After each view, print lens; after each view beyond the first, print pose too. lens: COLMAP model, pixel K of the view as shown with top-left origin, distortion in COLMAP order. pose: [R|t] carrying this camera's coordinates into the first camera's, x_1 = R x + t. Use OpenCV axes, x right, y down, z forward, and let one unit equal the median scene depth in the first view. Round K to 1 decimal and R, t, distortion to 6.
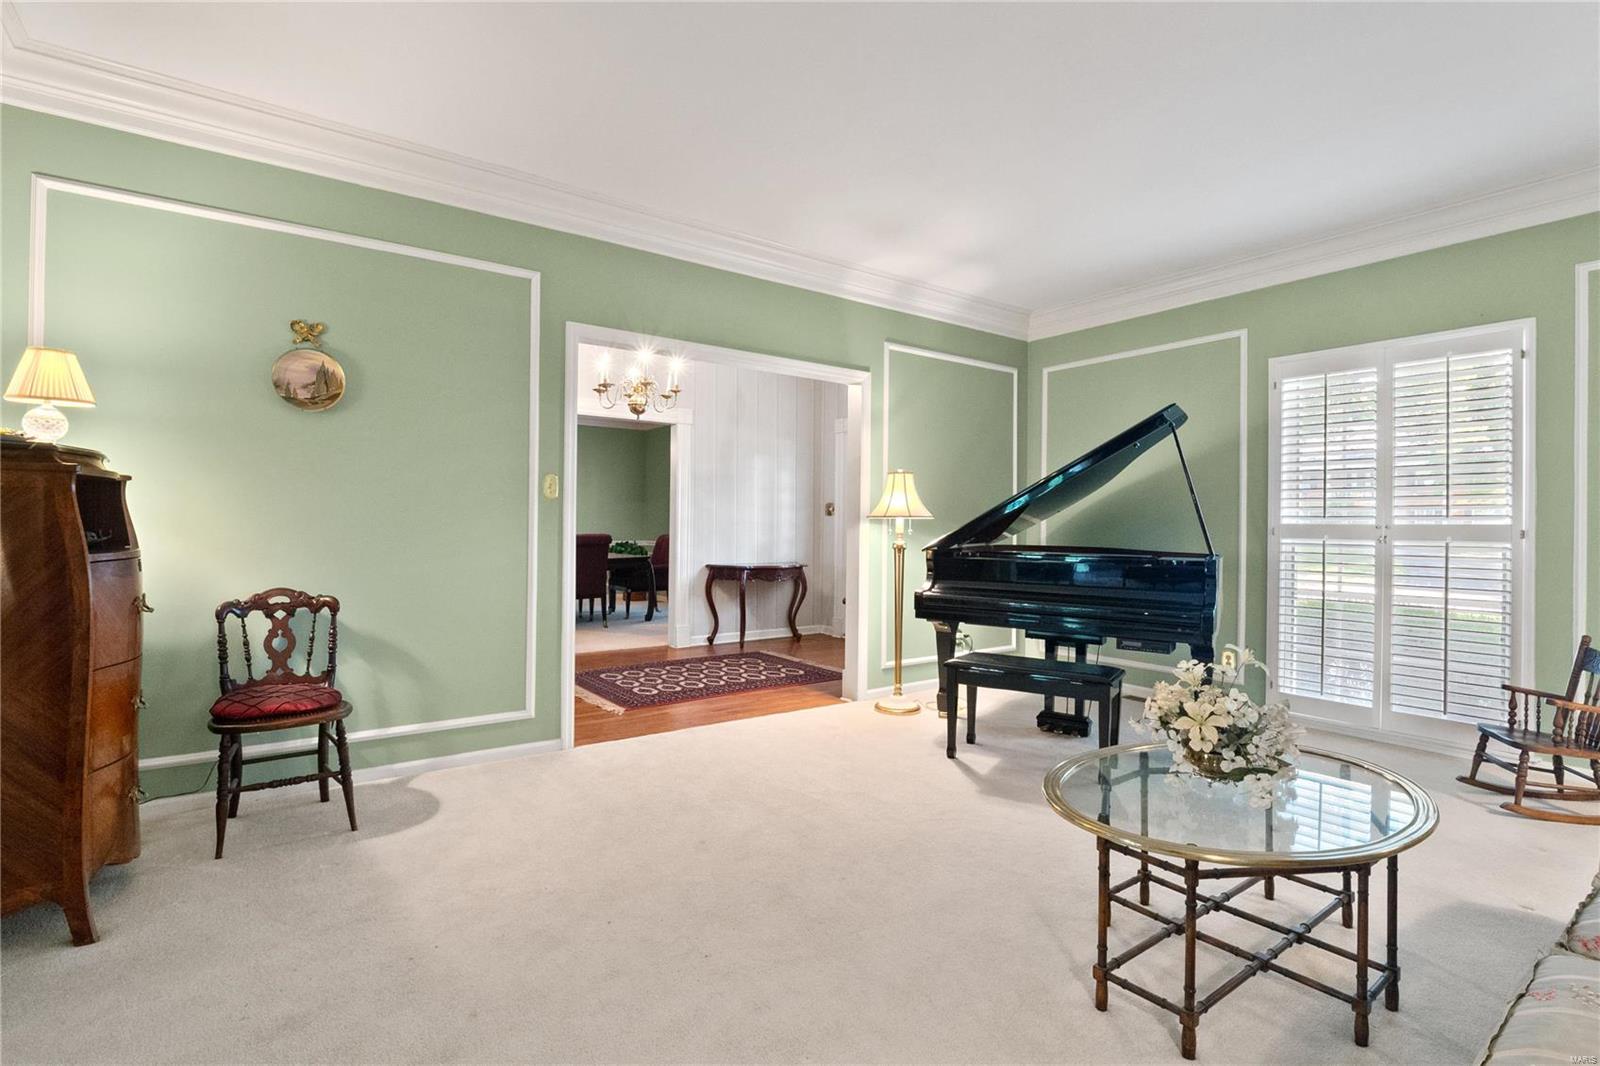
lens RADIAL K [[737.2, 0, 773.0], [0, 737.2, 521.6], [0, 0, 1]] dist [-0.017757, -0.000851]
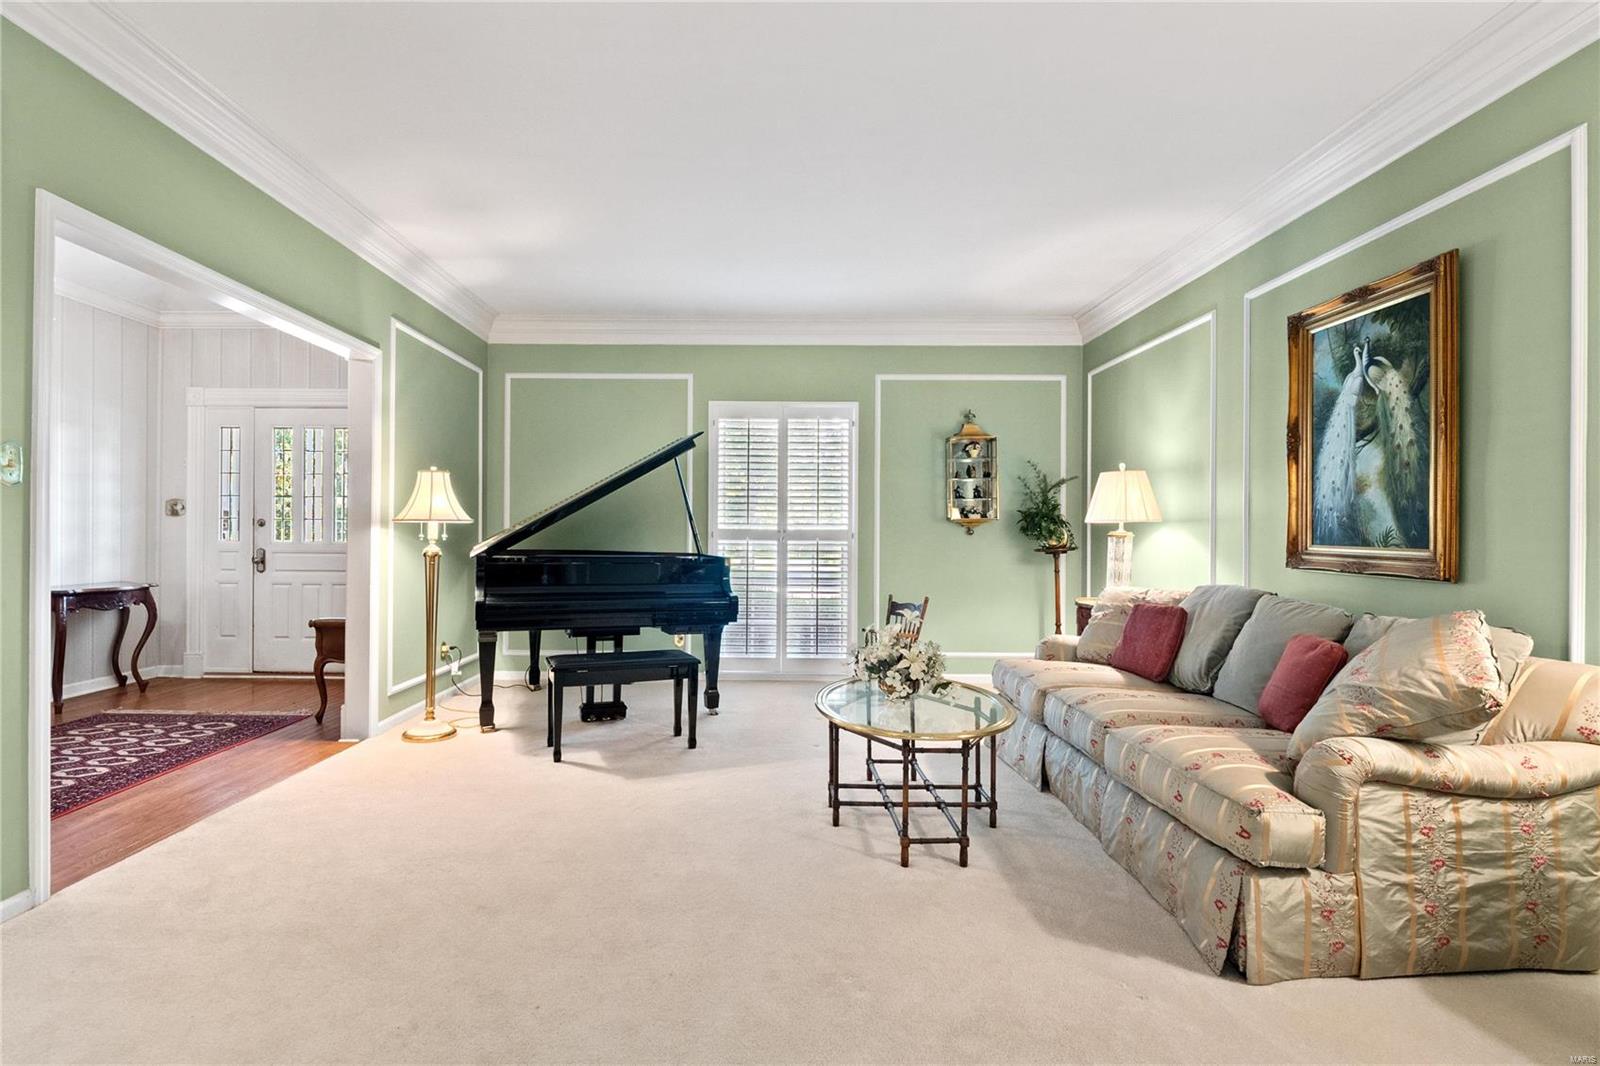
lens RADIAL K [[747.7, 0, 795.2], [0, 747.7, 530.6], [0, 0, 1]] dist [-0.013597, -0.000412]
pose [[0.571666, 0.000303, 0.820487, -0.320224], [-0.005170, 0.999981, 0.003233, 0.001178], [-0.820470, -0.006090, 0.571657, 0.120465]]
